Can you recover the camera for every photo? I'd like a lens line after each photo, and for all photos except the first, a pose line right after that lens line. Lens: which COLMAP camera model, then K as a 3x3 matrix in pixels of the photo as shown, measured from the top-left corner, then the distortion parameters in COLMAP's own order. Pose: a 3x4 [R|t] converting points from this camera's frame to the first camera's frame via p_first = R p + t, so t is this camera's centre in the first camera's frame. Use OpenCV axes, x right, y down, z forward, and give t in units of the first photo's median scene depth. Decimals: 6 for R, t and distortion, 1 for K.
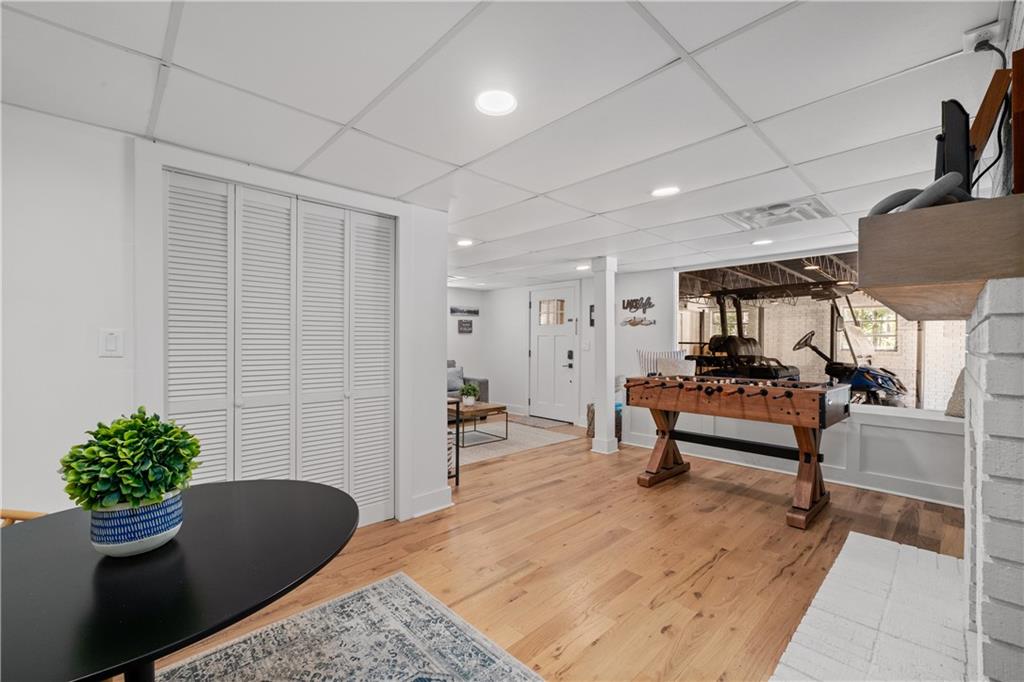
lens RADIAL K [[428.8, 0, 509.9], [0, 428.8, 343.4], [0, 0, 1]] dist [0.000046, -0.000626]
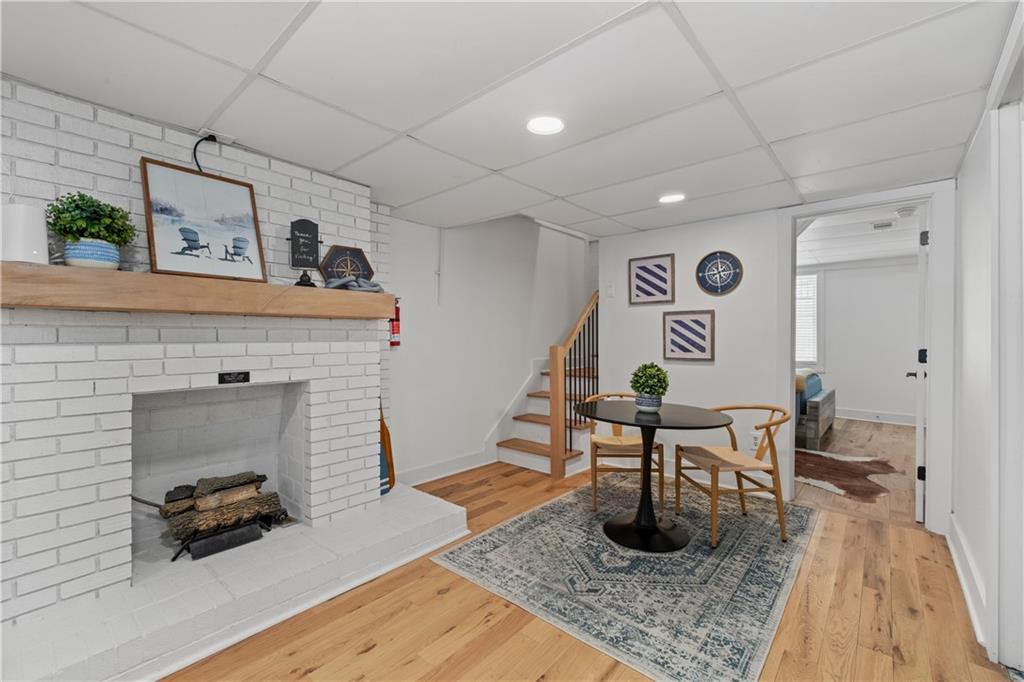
lens RADIAL K [[428.8, 0, 514.1], [0, 428.8, 340.5], [0, 0, 1]] dist [0.000046, -0.000626]
pose [[-0.995620, -0.001881, -0.093472, 0.075185], [-0.002333, 0.999986, 0.004723, 0.000416], [0.093462, 0.004921, -0.995611, 1.045038]]
